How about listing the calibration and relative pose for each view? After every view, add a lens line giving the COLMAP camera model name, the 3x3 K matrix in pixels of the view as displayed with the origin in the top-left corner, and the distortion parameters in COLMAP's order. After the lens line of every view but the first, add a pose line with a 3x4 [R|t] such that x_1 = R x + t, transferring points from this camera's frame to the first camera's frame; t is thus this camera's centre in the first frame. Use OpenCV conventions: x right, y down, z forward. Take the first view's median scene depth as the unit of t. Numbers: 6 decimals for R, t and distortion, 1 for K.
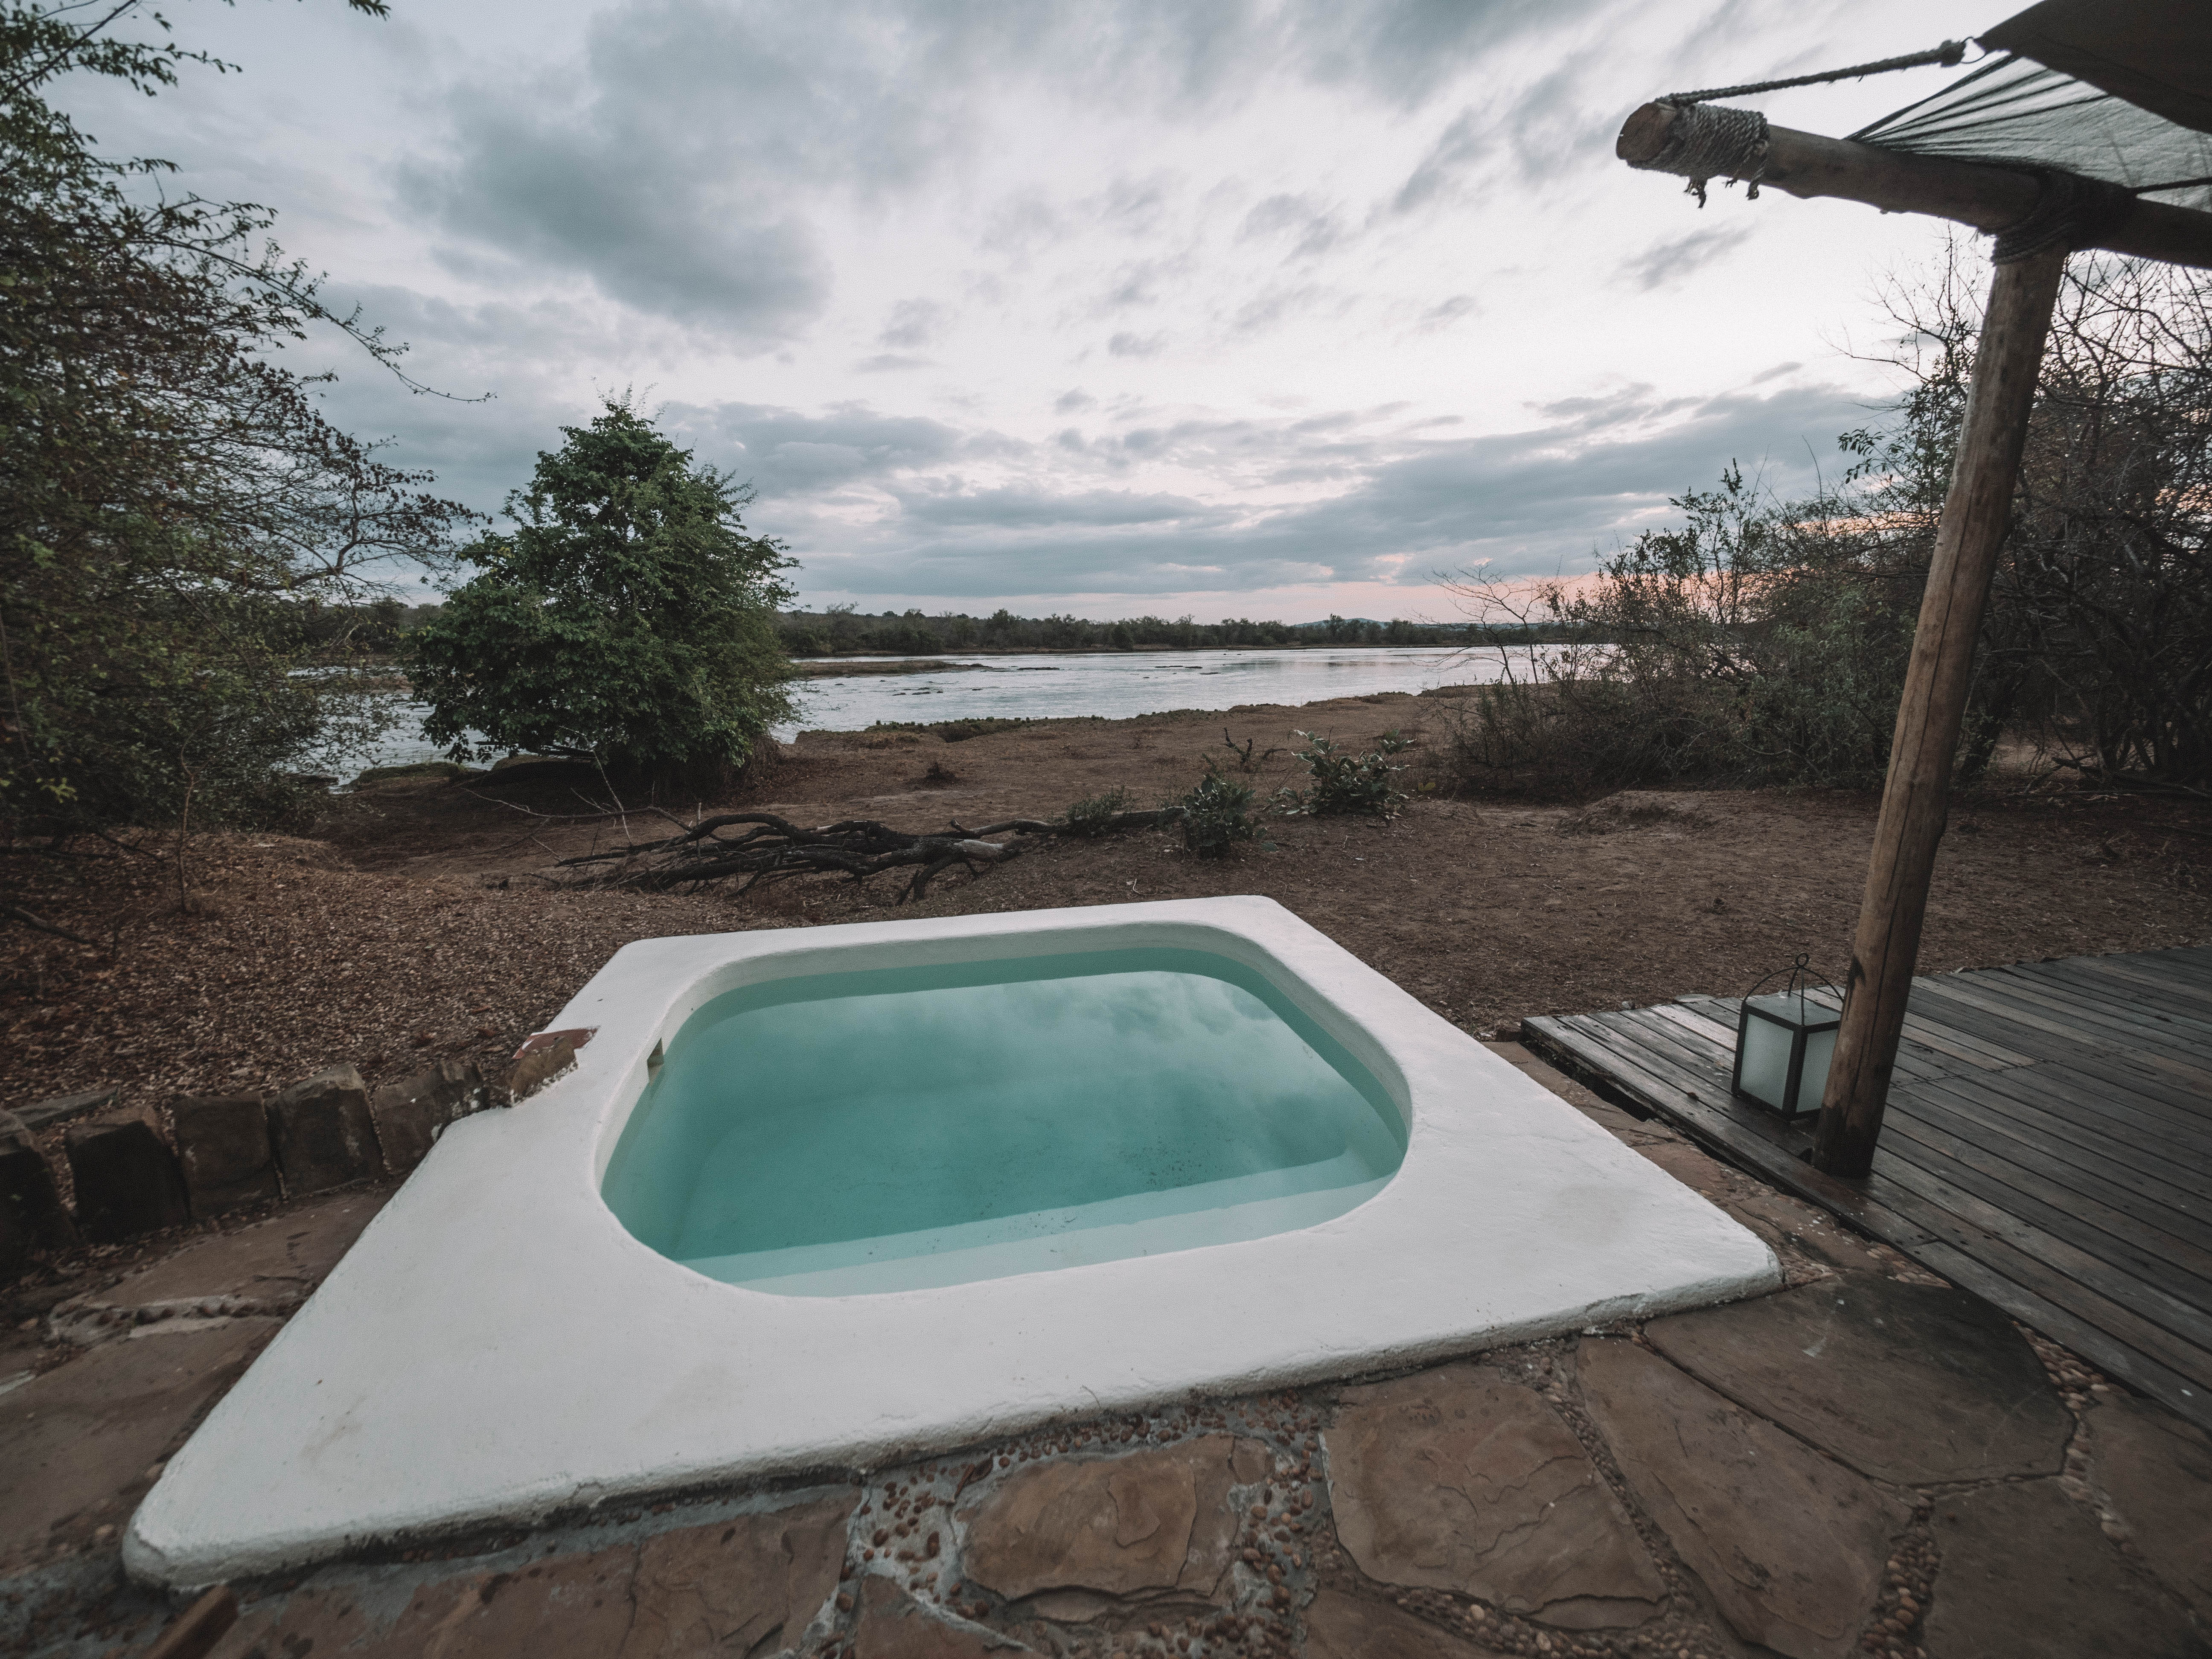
lens RADIAL K [[957.5, 0, 1106.0], [0, 957.5, 829.5], [0, 0, 1]] dist [0.023346, -0.000301]
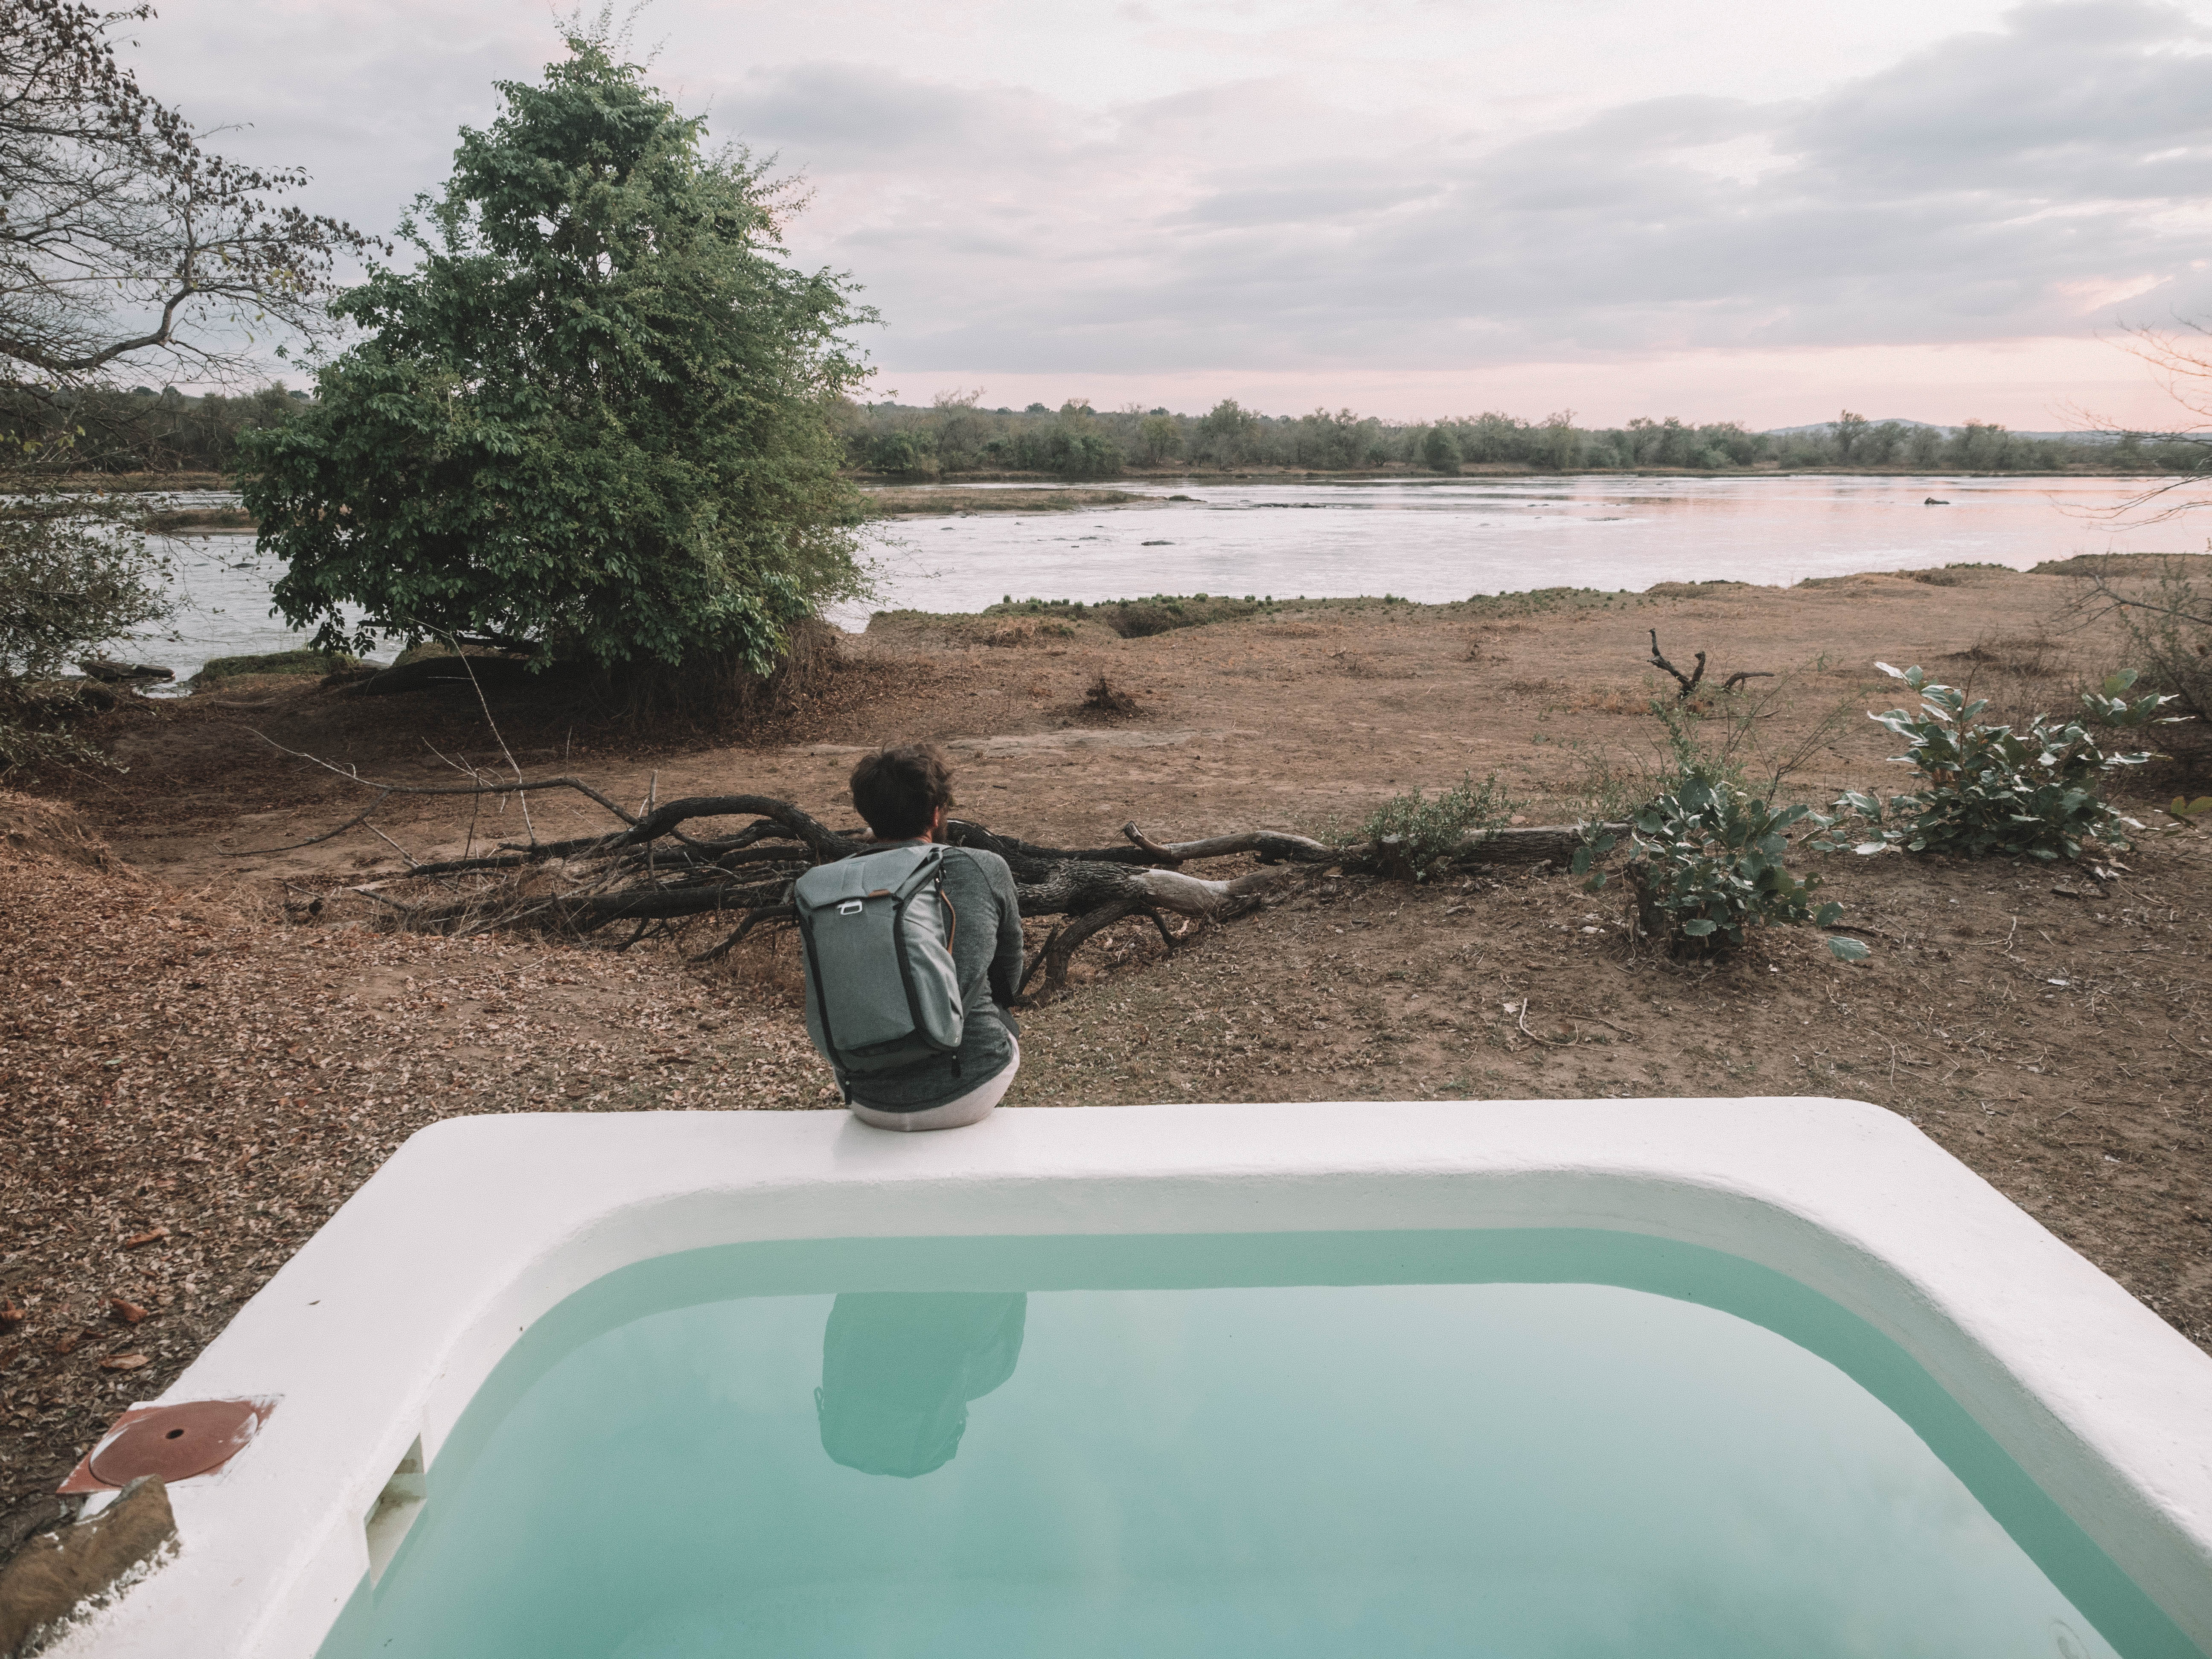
lens RADIAL K [[1539.5, 0, 1106.0], [0, 1539.5, 829.5], [0, 0, 1]] dist [0.005459, -0.001145]
pose [[0.984447, 0.049875, -0.168455, -0.022501], [-0.042226, 0.997921, 0.048688, -0.027650], [0.170533, -0.040818, 0.984506, 0.127937]]
